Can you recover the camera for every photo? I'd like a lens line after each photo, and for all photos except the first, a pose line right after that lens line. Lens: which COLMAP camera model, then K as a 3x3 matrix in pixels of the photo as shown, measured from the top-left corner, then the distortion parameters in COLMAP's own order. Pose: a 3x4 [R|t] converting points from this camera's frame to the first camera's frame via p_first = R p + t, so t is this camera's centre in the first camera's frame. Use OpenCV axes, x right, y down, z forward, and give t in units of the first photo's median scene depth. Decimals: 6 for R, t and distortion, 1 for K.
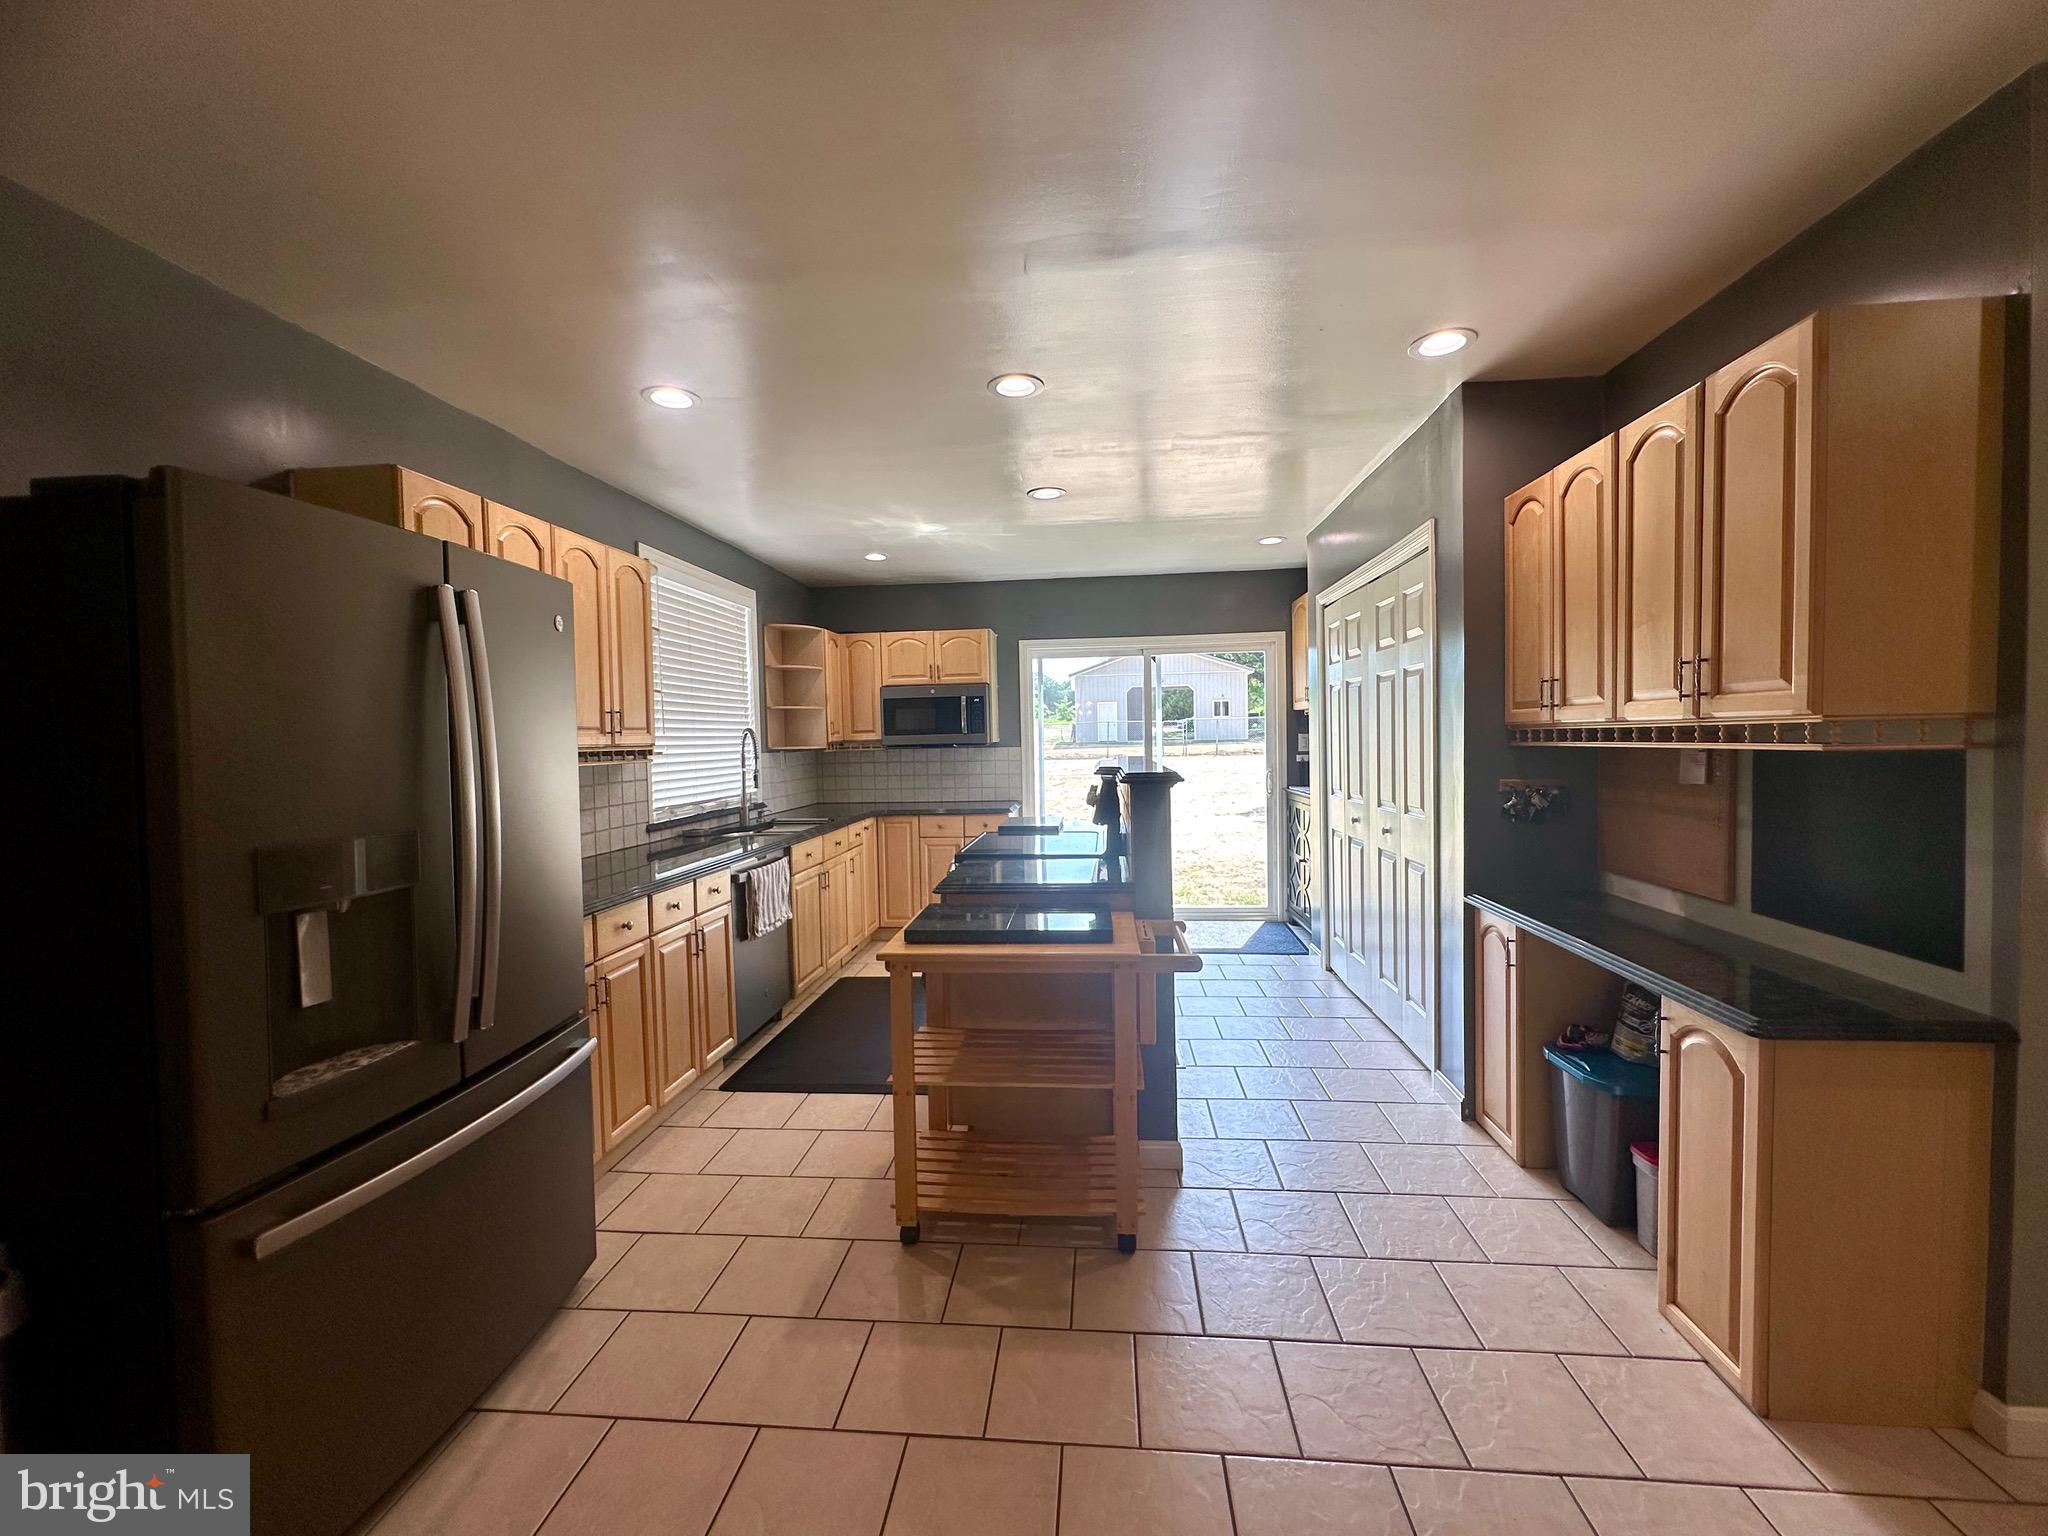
lens RADIAL K [[823.2, 0, 1029.1], [0, 823.2, 767.3], [0, 0, 1]] dist [-0.003996, 0.001086]
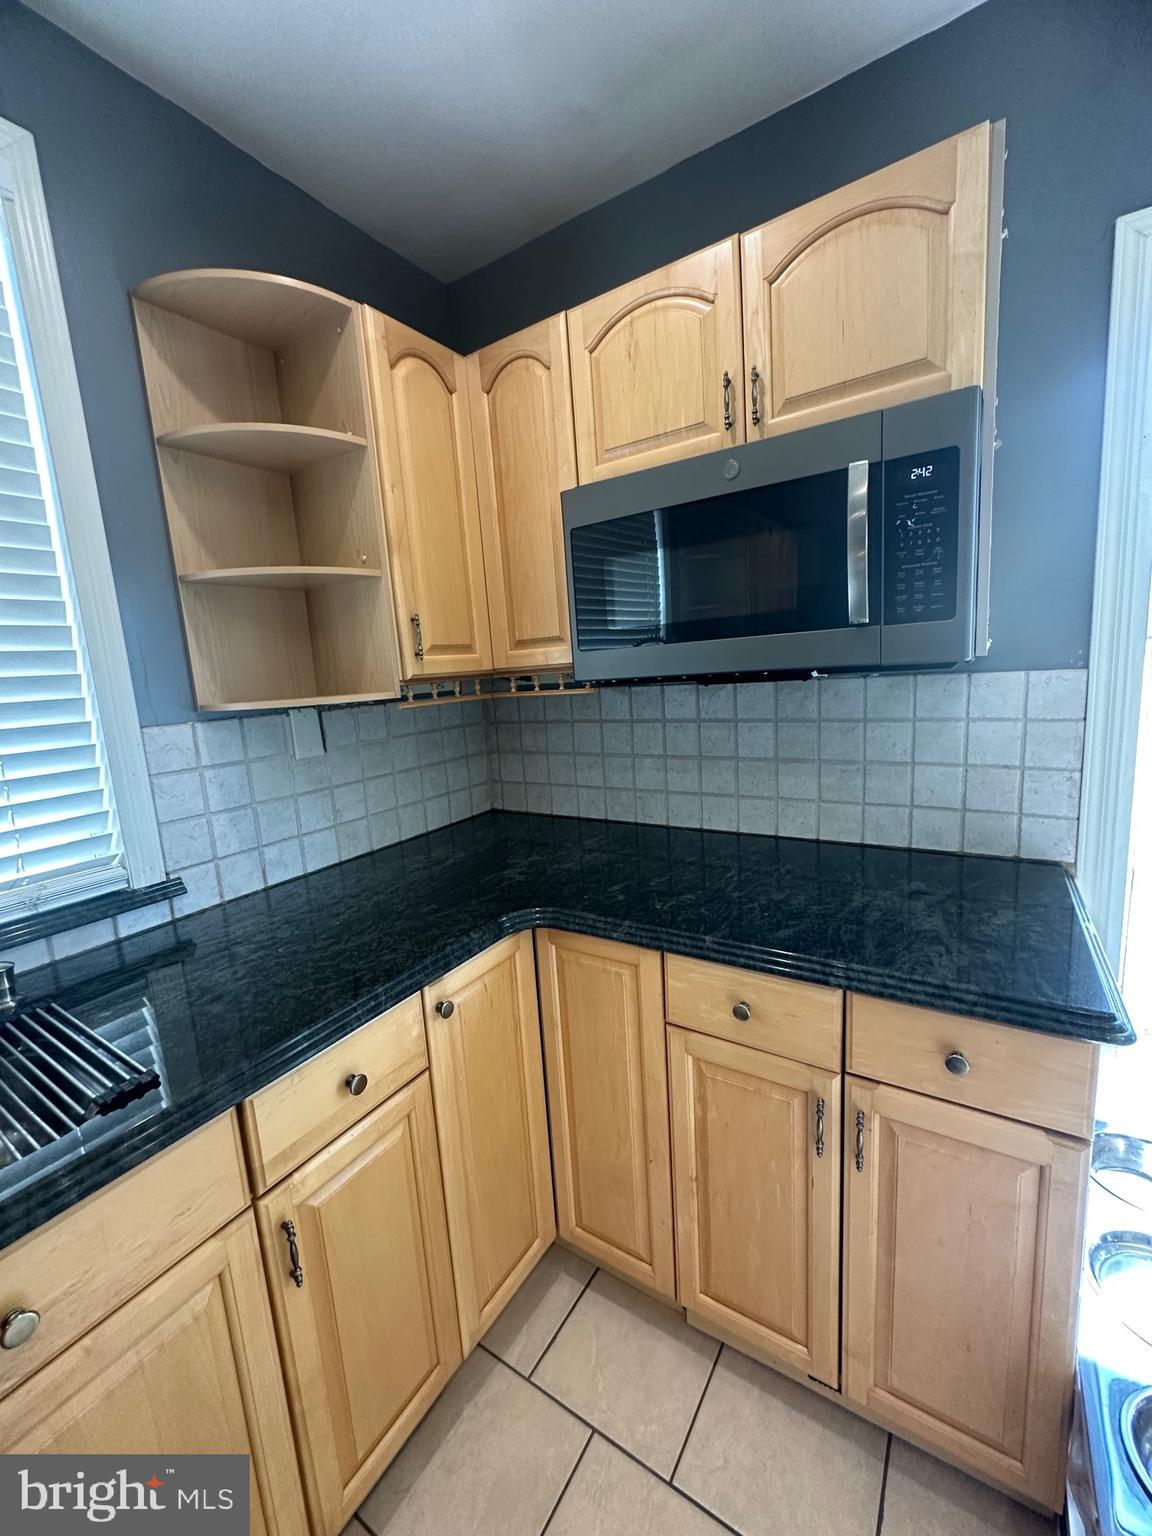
lens RADIAL K [[617.4, 0, 571.4], [0, 617.4, 769.8], [0, 0, 1]] dist [-0.003996, 0.001086]
pose [[0.879286, 0.038545, -0.474731, -0.063805], [0.032654, 0.989496, 0.140823, -0.026658], [0.475173, -0.139325, 0.868792, 0.783516]]
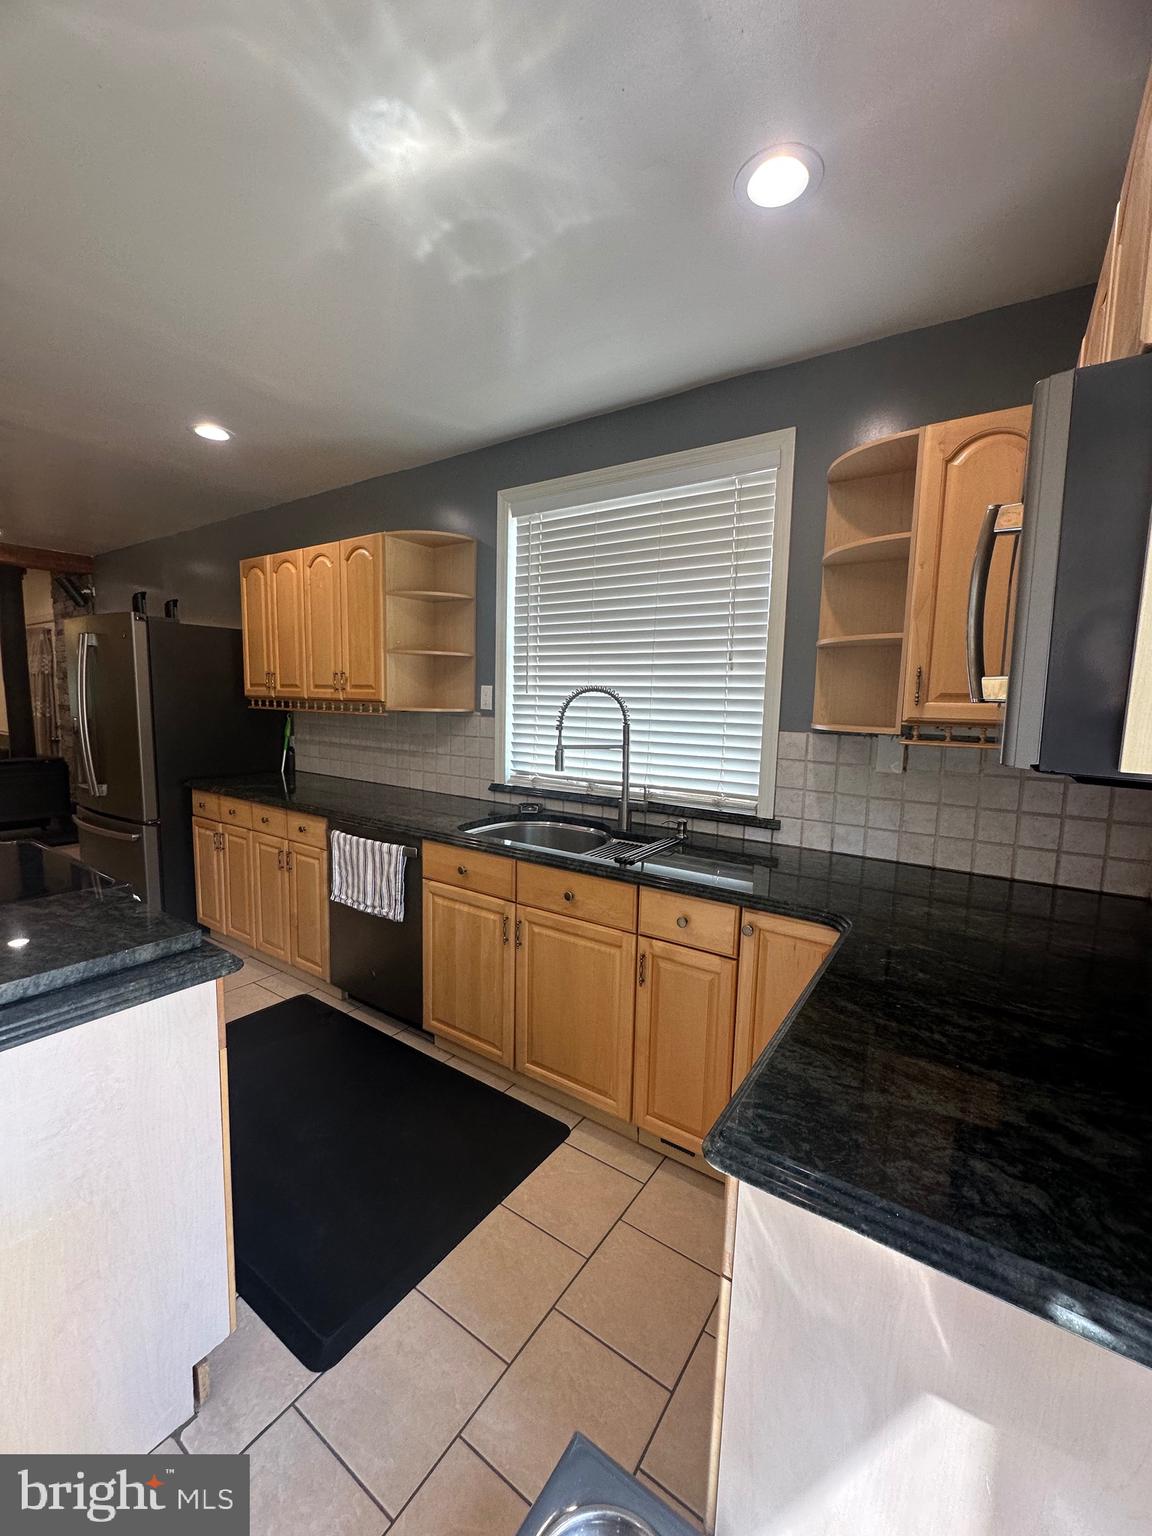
lens RADIAL K [[617.4, 0, 586.7], [0, 617.4, 772.8], [0, 0, 1]] dist [-0.003996, 0.001086]
pose [[-0.476948, 0.107232, -0.872365, 0.090572], [-0.052554, 0.987275, 0.150090, -0.040984], [0.877359, 0.117432, -0.465243, 0.970808]]
